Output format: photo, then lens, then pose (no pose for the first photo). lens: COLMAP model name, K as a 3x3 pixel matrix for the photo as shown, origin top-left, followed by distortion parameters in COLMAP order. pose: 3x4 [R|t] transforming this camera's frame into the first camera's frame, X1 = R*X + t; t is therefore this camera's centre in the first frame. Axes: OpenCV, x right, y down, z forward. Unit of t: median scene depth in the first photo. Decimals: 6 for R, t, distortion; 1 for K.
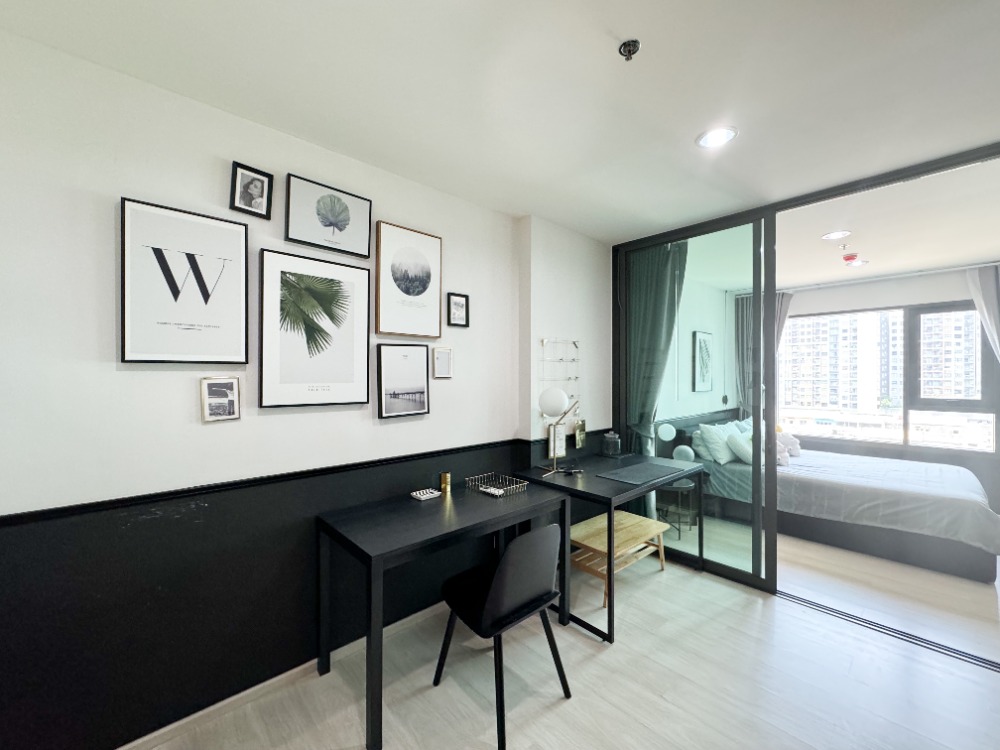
lens RADIAL K [[405.5, 0, 497.6], [0, 405.5, 375.5], [0, 0, 1]] dist [-0.002220, 0.001791]
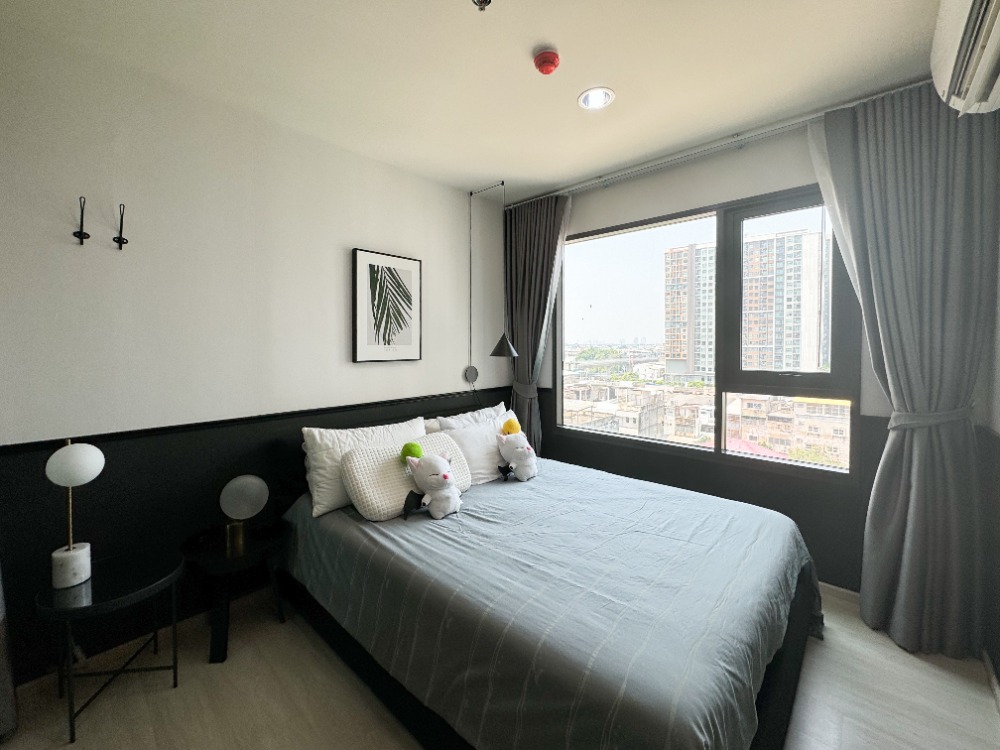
lens RADIAL K [[421.4, 0, 493.3], [0, 421.4, 352.2], [0, 0, 1]] dist [0.012836, 0.000191]
pose [[0.995333, -0.006376, 0.096287, 1.220103], [0.004695, 0.999833, 0.017680, 0.034872], [-0.096384, -0.017145, 0.995197, 0.851127]]
